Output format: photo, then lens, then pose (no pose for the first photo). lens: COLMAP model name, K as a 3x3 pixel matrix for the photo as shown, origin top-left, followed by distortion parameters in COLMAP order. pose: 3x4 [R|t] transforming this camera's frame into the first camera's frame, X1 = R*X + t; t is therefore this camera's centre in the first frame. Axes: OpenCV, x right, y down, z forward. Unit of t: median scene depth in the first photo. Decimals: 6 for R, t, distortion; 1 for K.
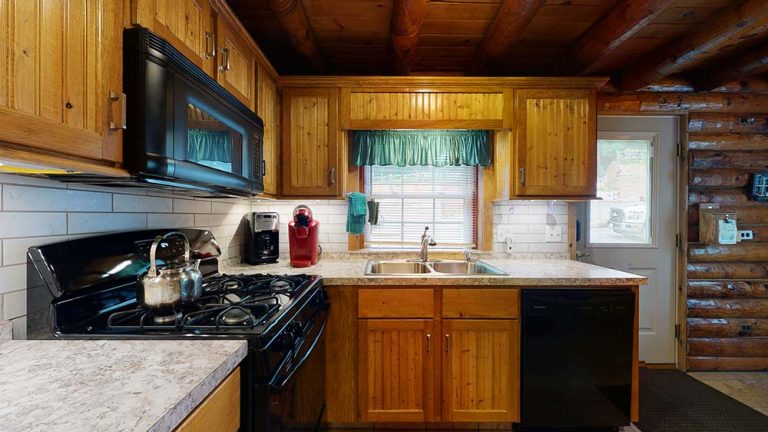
lens RADIAL K [[304.4, 0, 384.1], [0, 304.4, 215.5], [0, 0, 1]] dist [0.000555, 0.000083]
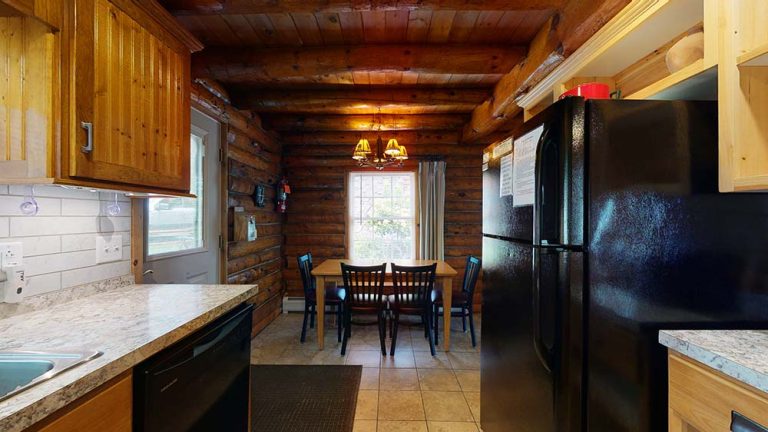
lens RADIAL K [[280.9, 0, 383.9], [0, 280.9, 217.1], [0, 0, 1]] dist [0.000919, 0.000004]
pose [[0.022098, -0.001550, 0.999755, 0.008031], [0.000129, 0.999999, 0.001547, -0.003280], [-0.999756, 0.000095, 0.022098, 0.439840]]
